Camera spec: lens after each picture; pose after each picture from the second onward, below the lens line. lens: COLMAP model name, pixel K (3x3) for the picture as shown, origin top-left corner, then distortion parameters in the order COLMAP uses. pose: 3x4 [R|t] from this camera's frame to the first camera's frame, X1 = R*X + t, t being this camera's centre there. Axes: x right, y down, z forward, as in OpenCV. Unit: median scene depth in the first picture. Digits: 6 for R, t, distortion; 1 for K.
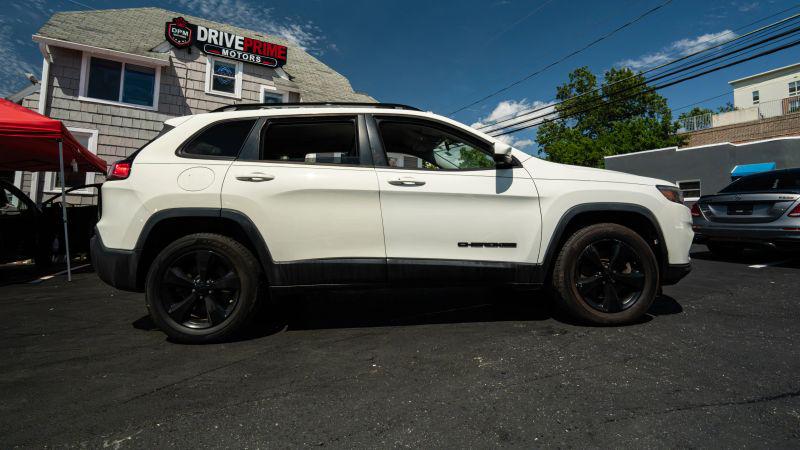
lens RADIAL K [[361.9, 0, 406.7], [0, 361.9, 205.8], [0, 0, 1]] dist [-0.003022, -0.002155]
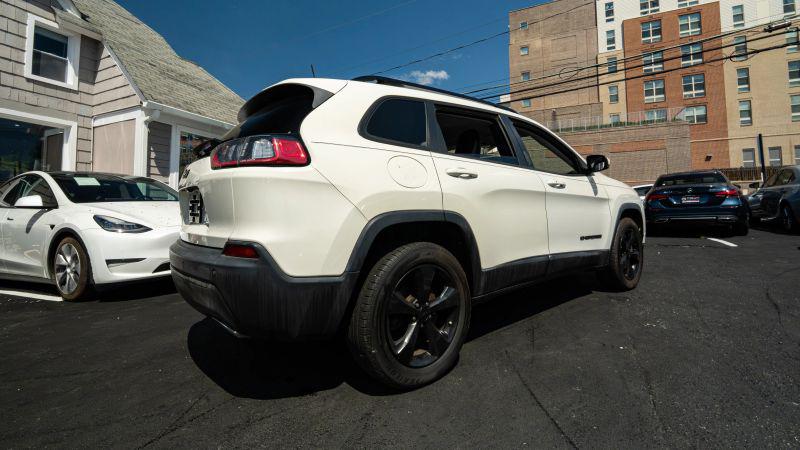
lens RADIAL K [[361.9, 0, 402.0], [0, 361.9, 198.8], [0, 0, 1]] dist [-0.003022, -0.002155]
pose [[0.803752, 0.008269, 0.594907, -1.047378], [-0.004356, 0.999958, -0.008013, -0.011423], [-0.594949, 0.003849, 0.803755, 0.392318]]
